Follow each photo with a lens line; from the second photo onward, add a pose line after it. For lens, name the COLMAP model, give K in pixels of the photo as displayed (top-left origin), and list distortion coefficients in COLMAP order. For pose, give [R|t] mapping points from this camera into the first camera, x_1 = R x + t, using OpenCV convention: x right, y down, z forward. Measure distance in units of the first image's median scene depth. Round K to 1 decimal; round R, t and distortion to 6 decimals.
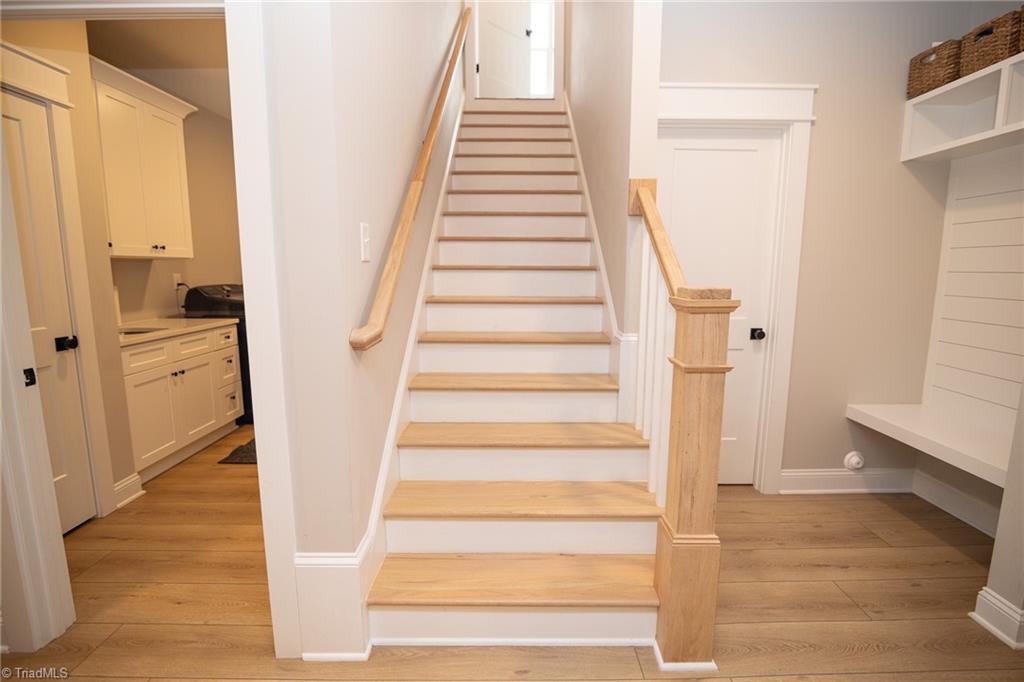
lens RADIAL K [[472.1, 0, 518.2], [0, 472.1, 346.0], [0, 0, 1]] dist [-0.012995, 0.000295]
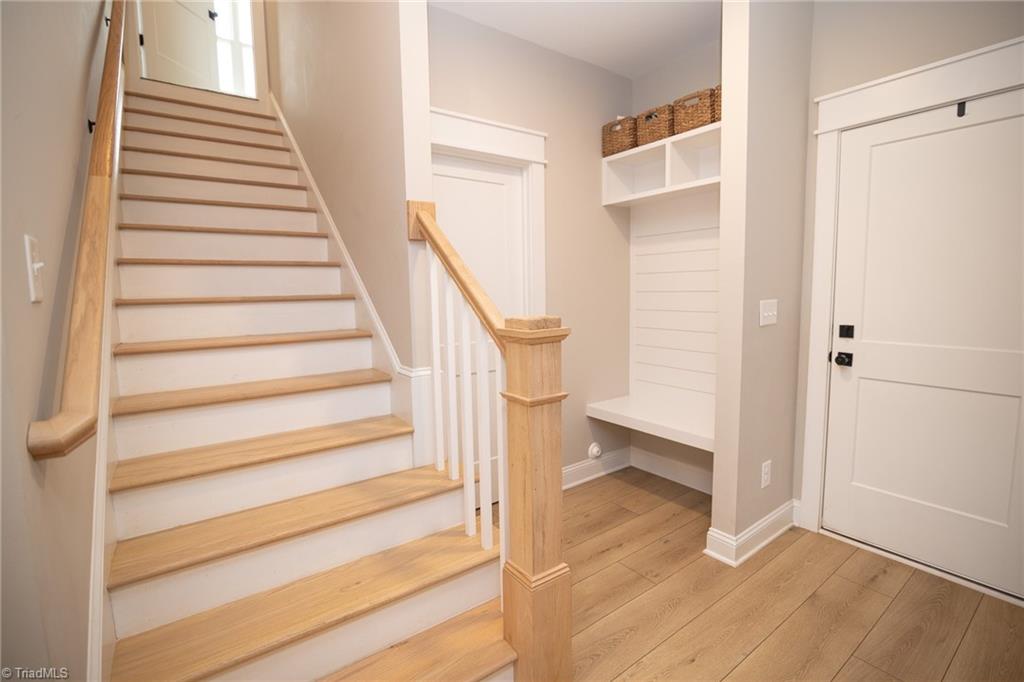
lens RADIAL K [[468.8, 0, 512.9], [0, 468.8, 341.9], [0, 0, 1]] dist [-0.019044, 0.000034]
pose [[0.808409, -0.085154, 0.582429, -0.150915], [0.115074, 0.993251, -0.014504, -0.045064], [-0.577263, 0.078747, 0.812752, 0.166084]]
